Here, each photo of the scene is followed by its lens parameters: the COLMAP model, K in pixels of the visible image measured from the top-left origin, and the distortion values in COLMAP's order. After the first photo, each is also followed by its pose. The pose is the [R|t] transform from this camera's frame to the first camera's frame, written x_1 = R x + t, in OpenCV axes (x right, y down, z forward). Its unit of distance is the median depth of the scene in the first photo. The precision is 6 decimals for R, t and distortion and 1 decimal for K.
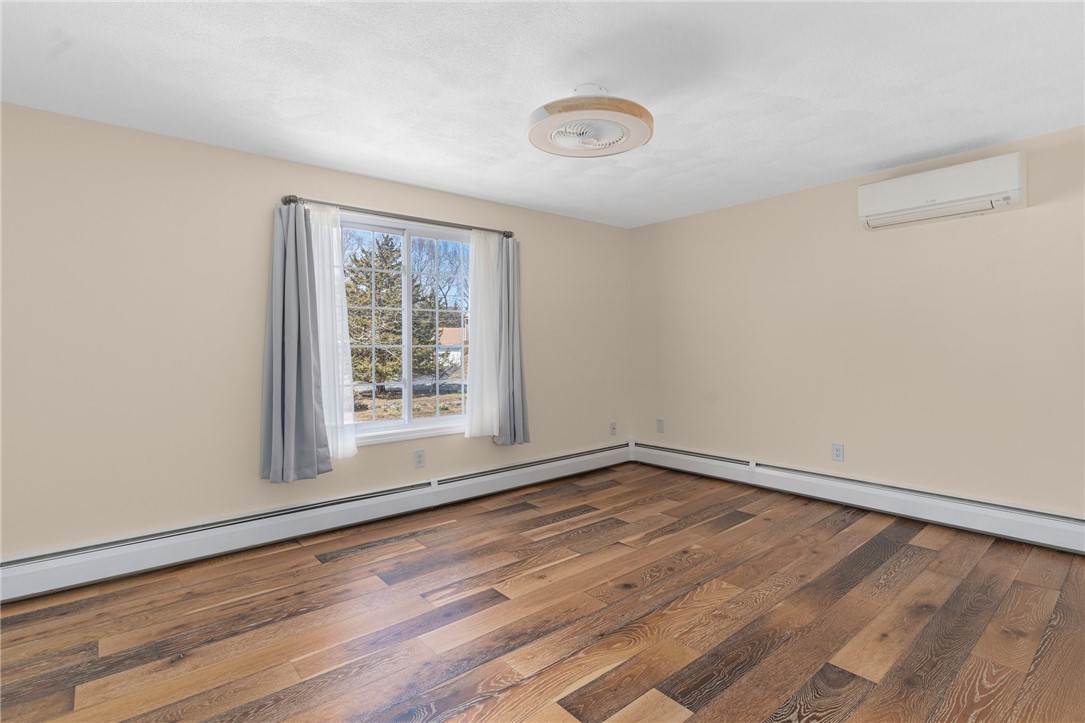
lens RADIAL K [[523.4, 0, 540.5], [0, 523.4, 358.9], [0, 0, 1]] dist [-0.001200, 0.000237]
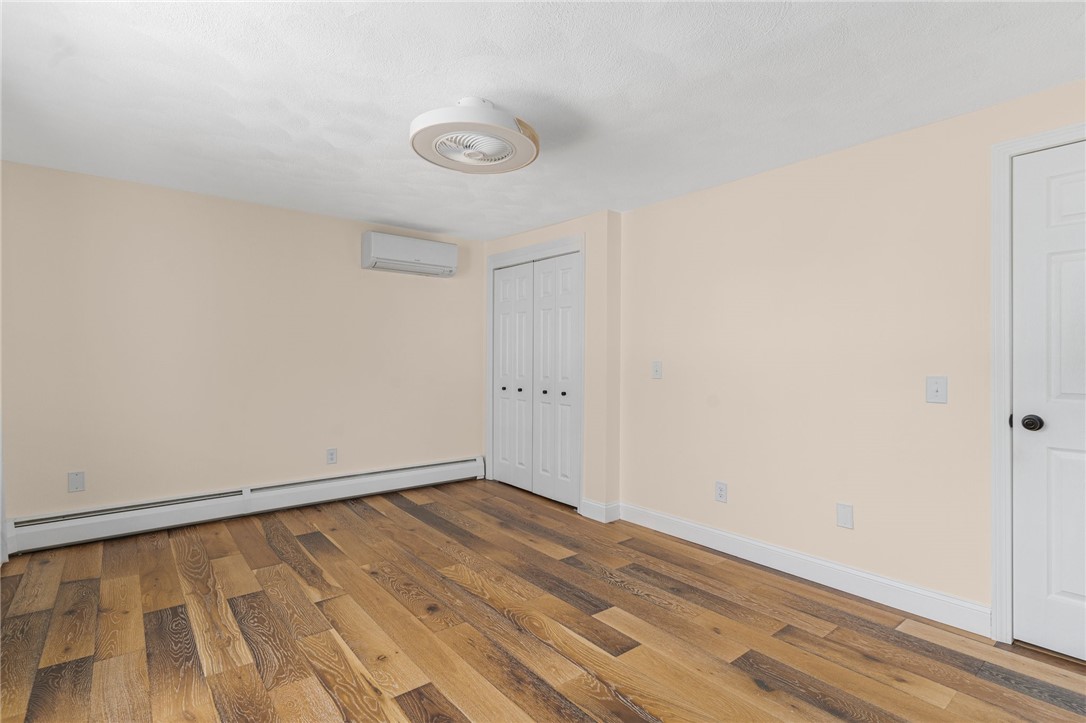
lens RADIAL K [[523.8, 0, 538.8], [0, 523.8, 358.4], [0, 0, 1]] dist [-0.001200, 0.000237]
pose [[0.024592, 0.007735, 0.999668, -0.856206], [0.021780, 0.999729, -0.008272, -0.019082], [-0.999460, 0.021976, 0.024416, 0.817048]]
